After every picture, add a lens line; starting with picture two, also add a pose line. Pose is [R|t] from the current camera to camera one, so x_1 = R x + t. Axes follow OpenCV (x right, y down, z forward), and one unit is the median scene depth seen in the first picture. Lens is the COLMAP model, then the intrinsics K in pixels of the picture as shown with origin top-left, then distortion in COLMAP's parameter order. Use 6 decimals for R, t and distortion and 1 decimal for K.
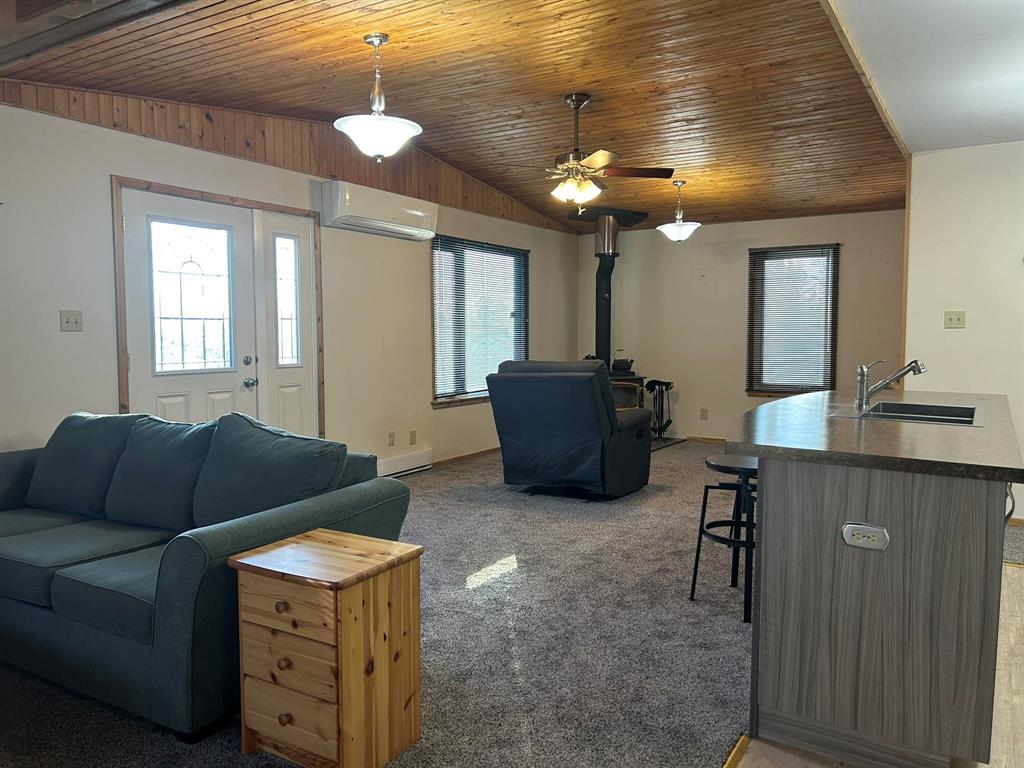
lens RADIAL K [[769.4, 0, 512.0], [0, 769.4, 384.0], [0, 0, 1]] dist [0.096254, -0.108432]
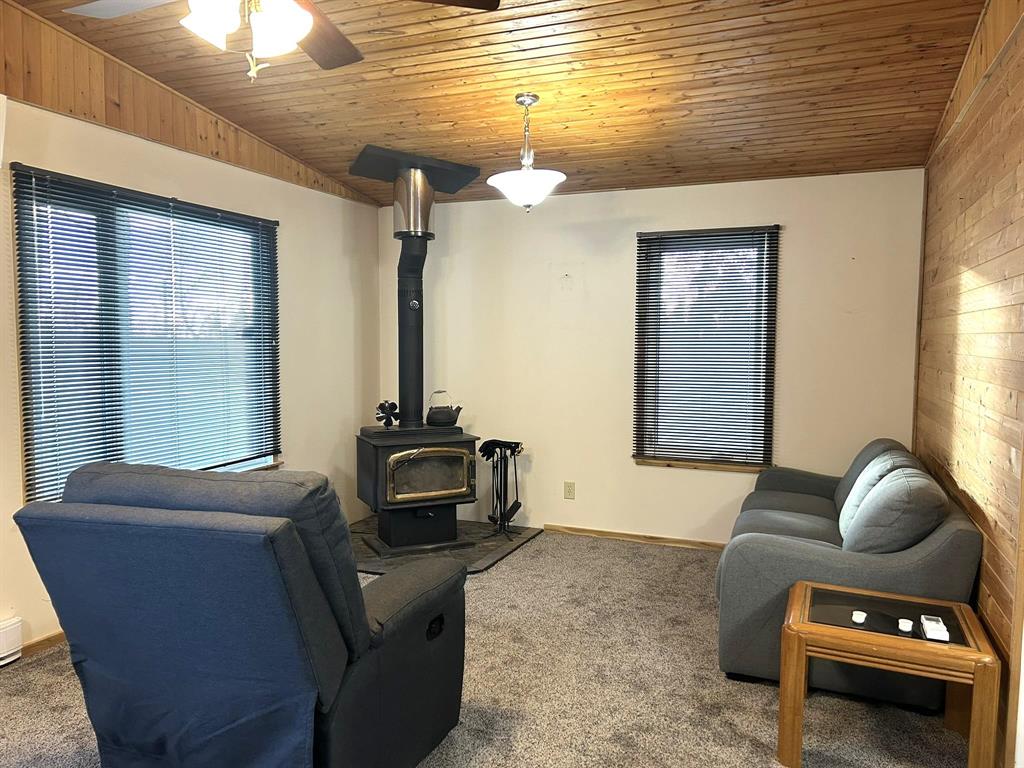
lens RADIAL K [[769.4, 0, 512.0], [0, 769.4, 384.0], [0, 0, 1]] dist [0.096254, -0.108432]
pose [[0.983884, -0.002000, 0.178798, 0.090933], [0.003691, 0.999952, -0.009126, -0.045881], [-0.178771, 0.009639, 0.983843, 0.396740]]
